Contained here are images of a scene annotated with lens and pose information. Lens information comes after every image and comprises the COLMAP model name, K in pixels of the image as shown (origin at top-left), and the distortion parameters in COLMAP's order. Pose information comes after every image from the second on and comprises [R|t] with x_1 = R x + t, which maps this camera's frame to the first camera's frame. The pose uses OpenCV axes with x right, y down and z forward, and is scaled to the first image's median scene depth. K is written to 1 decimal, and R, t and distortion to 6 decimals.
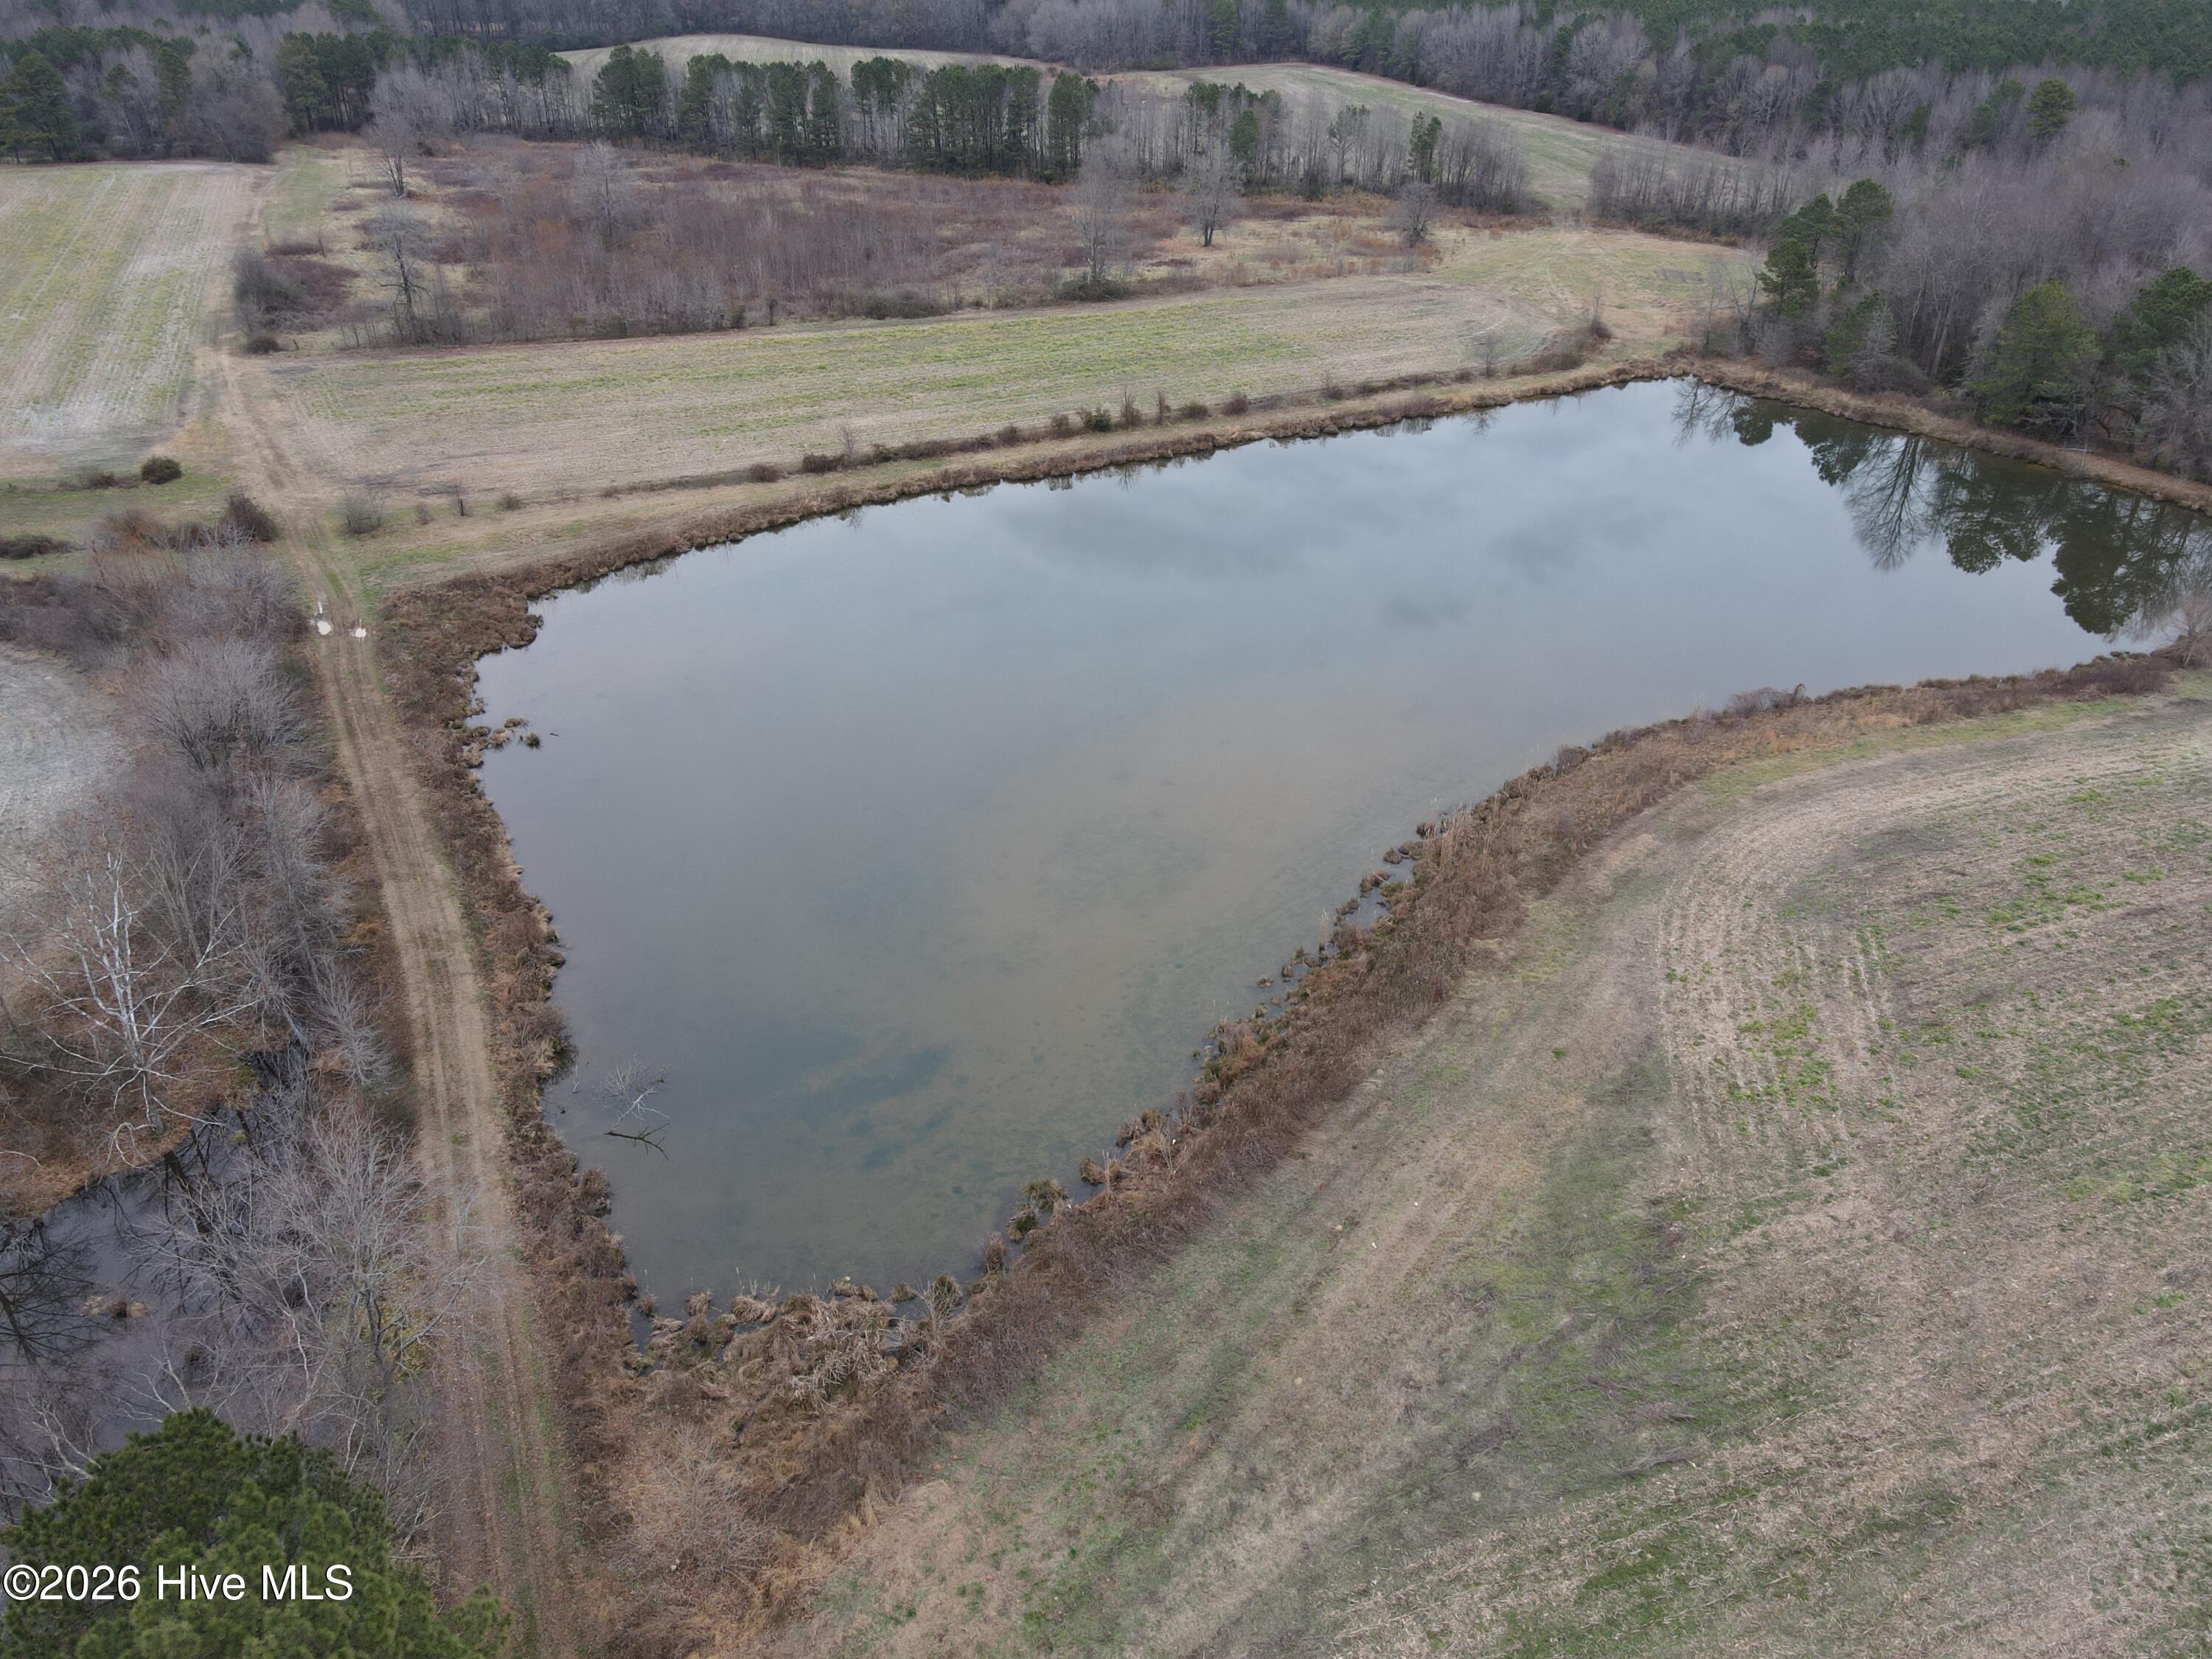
lens RADIAL K [[1610.6, 0, 1110.1], [0, 1610.6, 813.4], [0, 0, 1]] dist [0.015743, 0.000104]
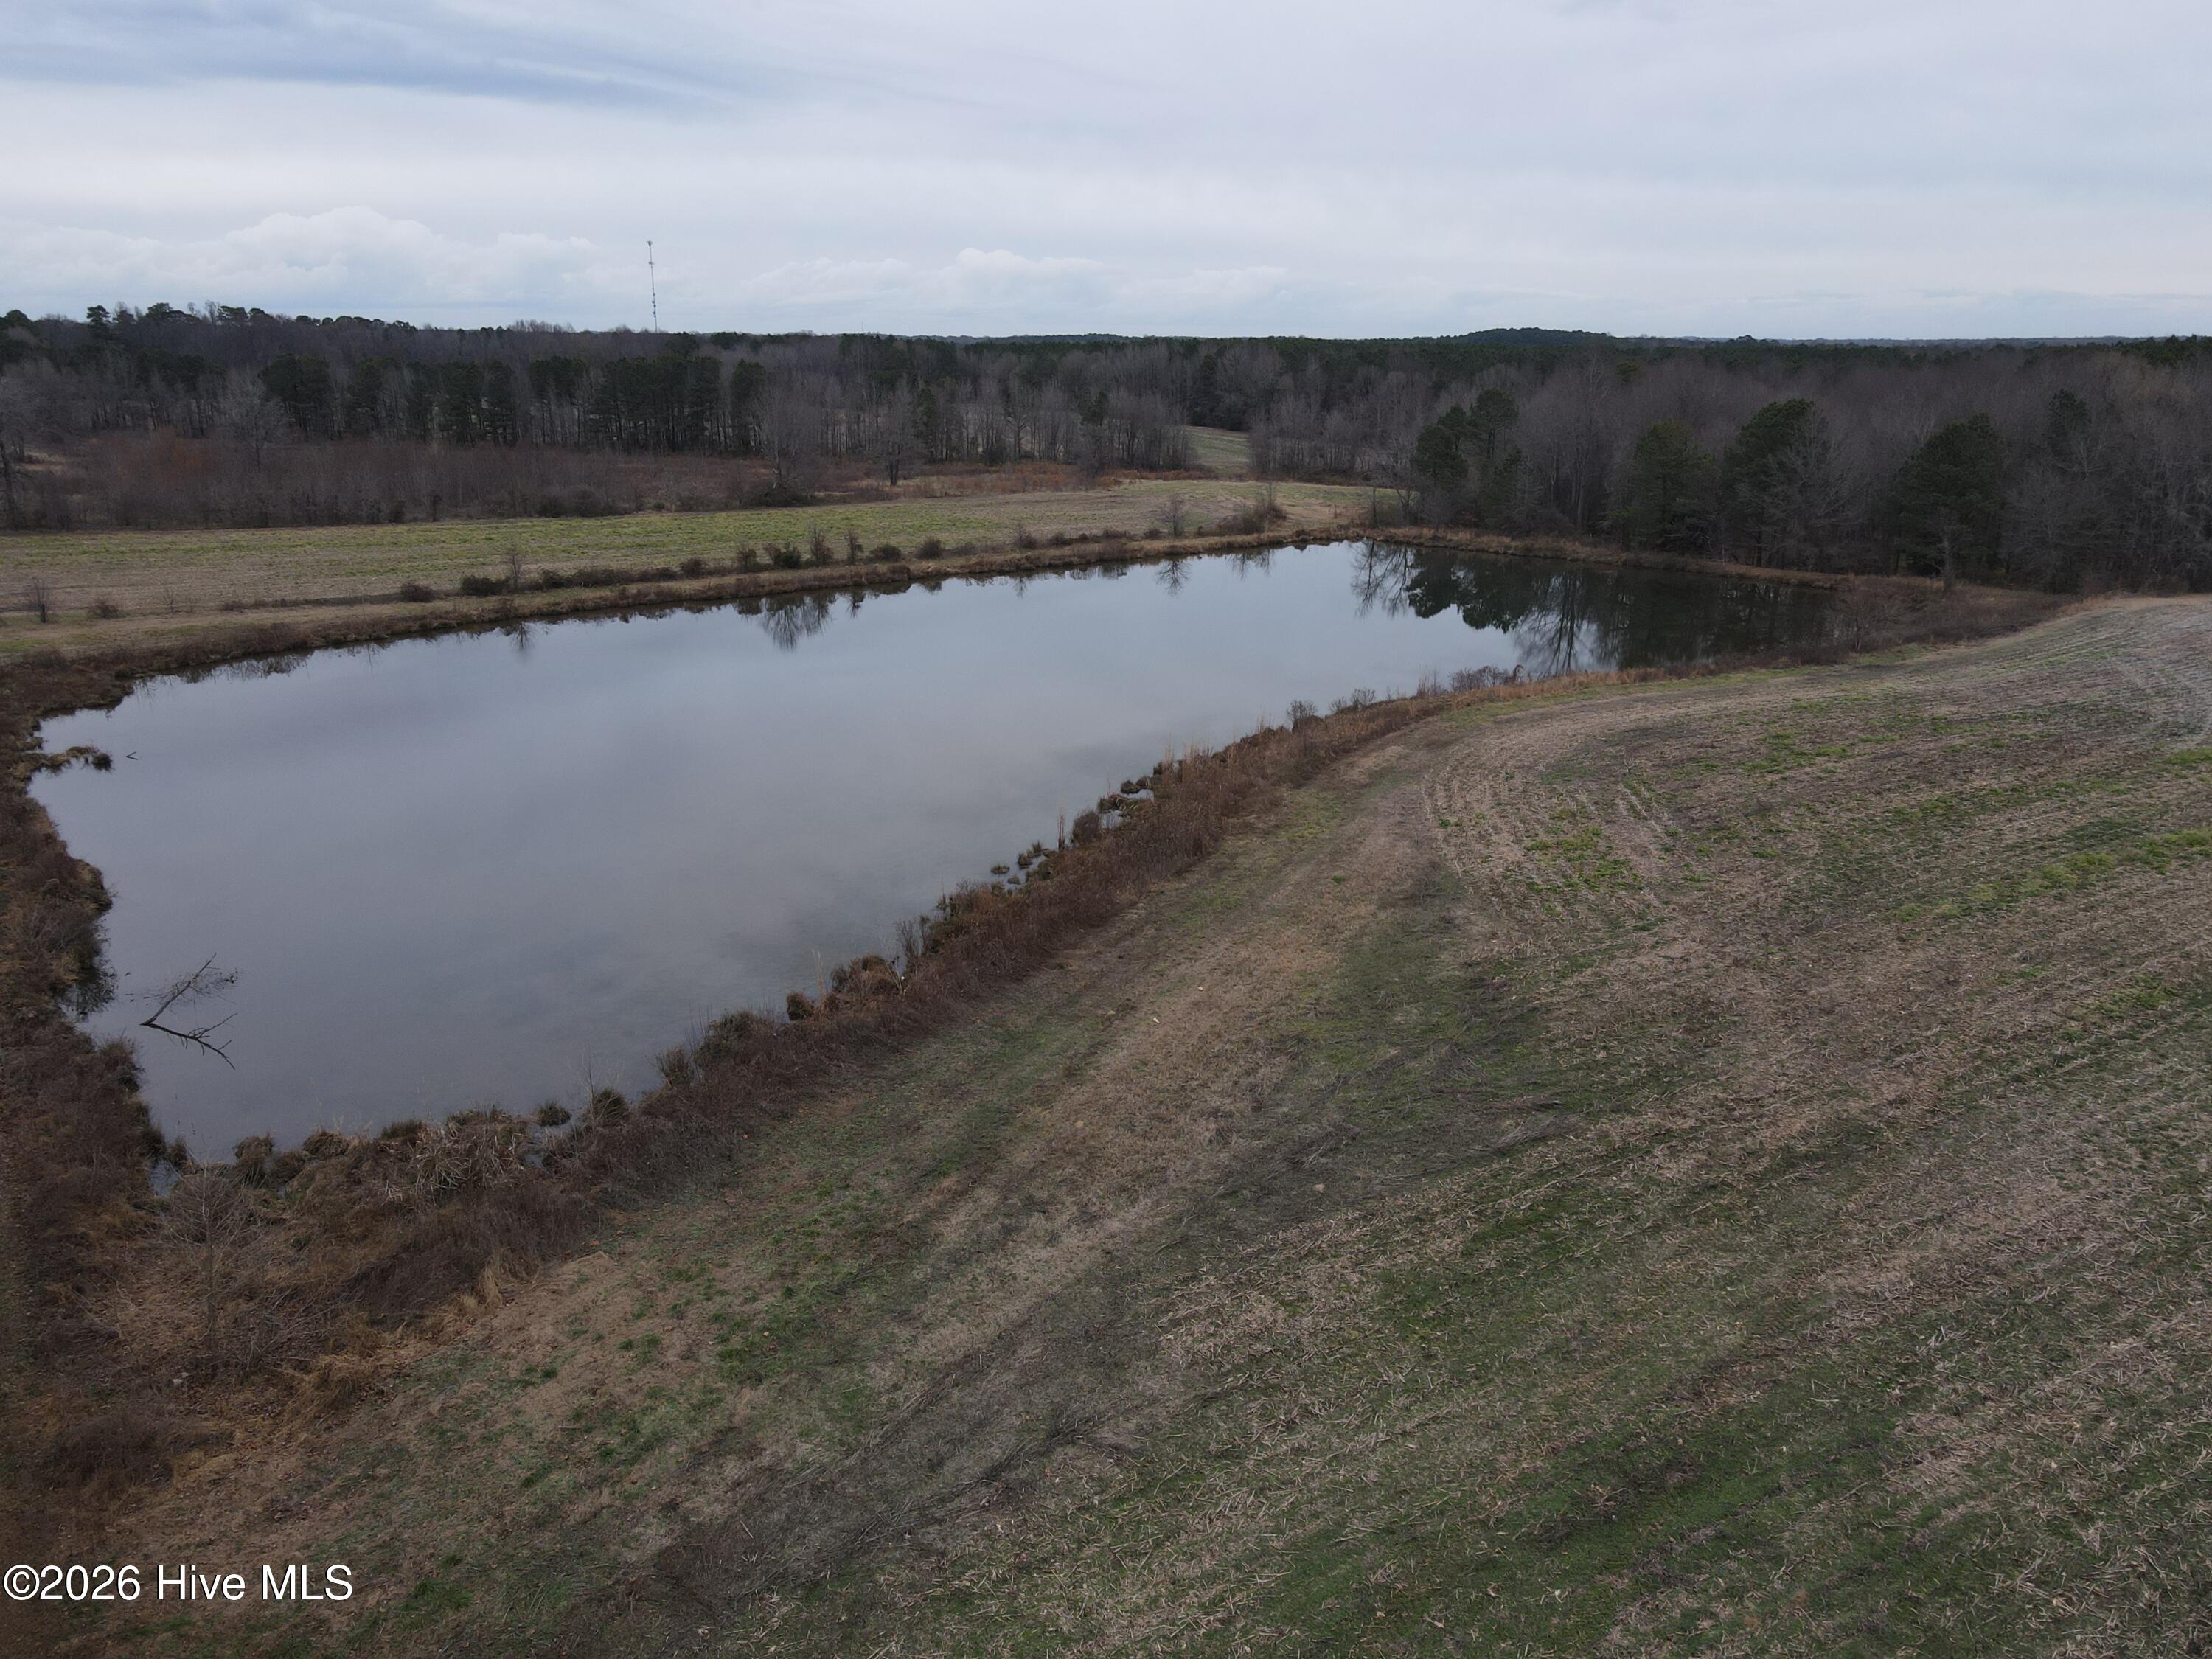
lens RADIAL K [[1610.6, 0, 1111.3], [0, 1610.6, 813.7], [0, 0, 1]] dist [0.015743, 0.000104]
pose [[0.981982, -0.049060, 0.182494, -0.002278], [0.090064, 0.970481, -0.223731, 0.347454], [-0.166131, 0.236136, 0.957413, 0.198996]]
